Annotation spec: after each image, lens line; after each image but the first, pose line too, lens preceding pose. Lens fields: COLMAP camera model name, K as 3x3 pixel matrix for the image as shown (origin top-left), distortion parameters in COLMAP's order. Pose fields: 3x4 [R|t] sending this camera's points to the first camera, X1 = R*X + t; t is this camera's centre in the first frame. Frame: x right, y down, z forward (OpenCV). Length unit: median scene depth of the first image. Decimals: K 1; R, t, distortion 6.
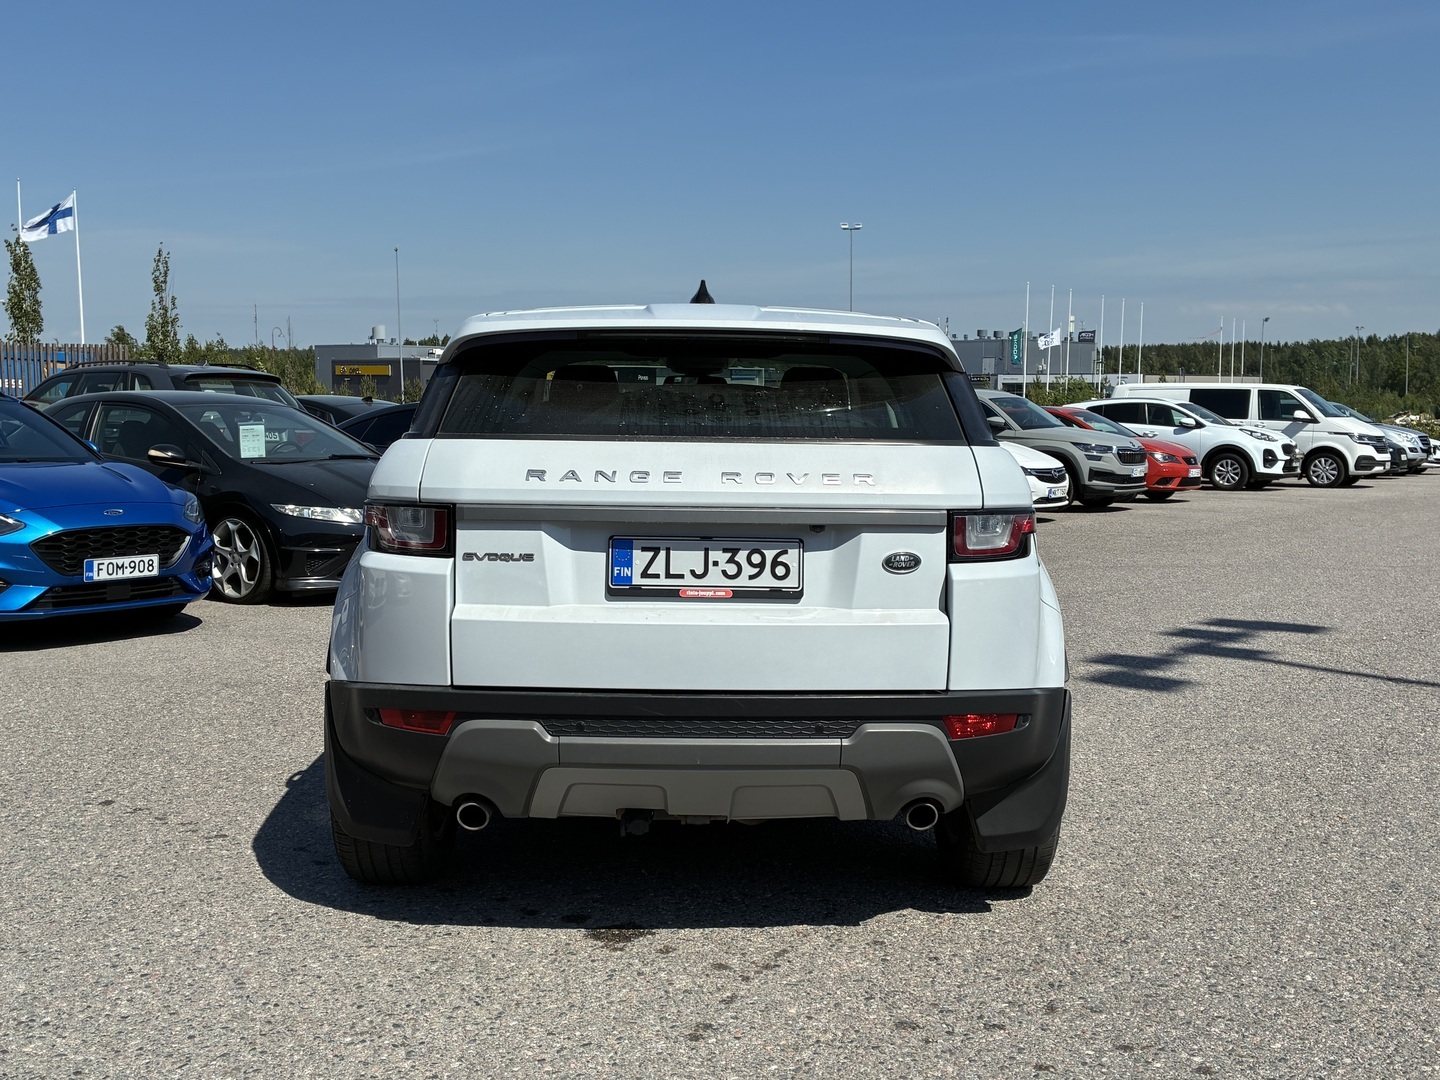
lens RADIAL K [[1508.3, 0, 720.0], [0, 1508.3, 540.0], [0, 0, 1]] dist [0.014828, 0.000856]
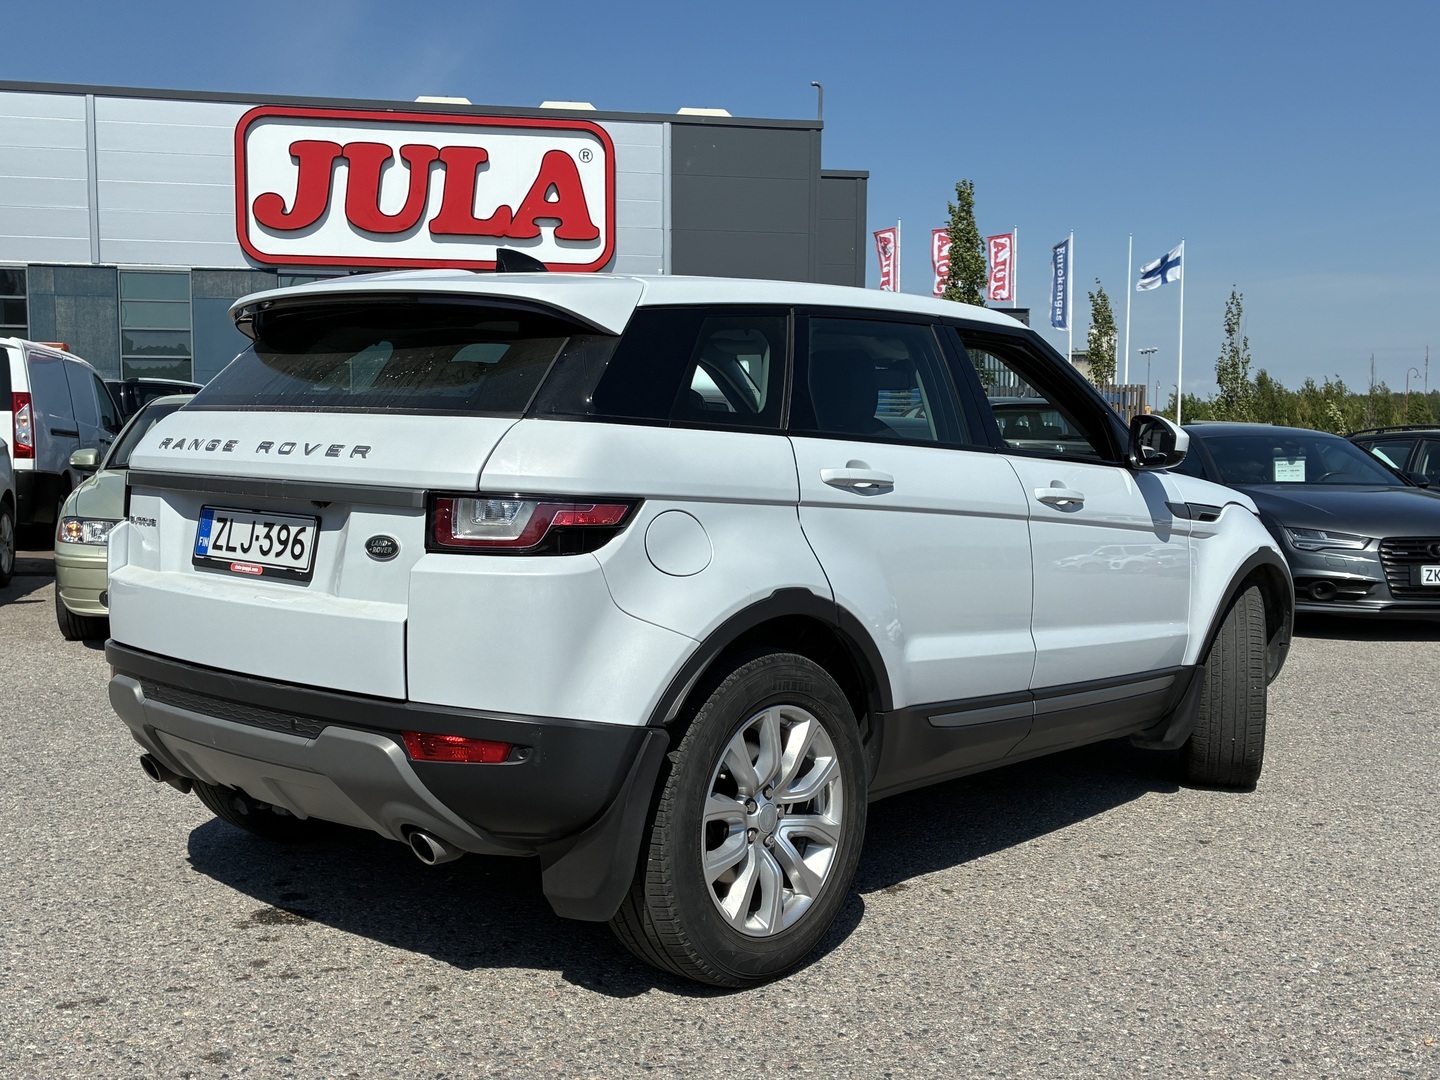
lens RADIAL K [[1509.6, 0, 720.2], [0, 1509.6, 567.4], [0, 0, 1]] dist [0.011479, 0.005607]
pose [[0.746818, 0.060788, -0.662244, 0.845090], [-0.068762, 0.997535, 0.014021, 0.000627], [0.661464, 0.035067, 0.749157, 0.477682]]
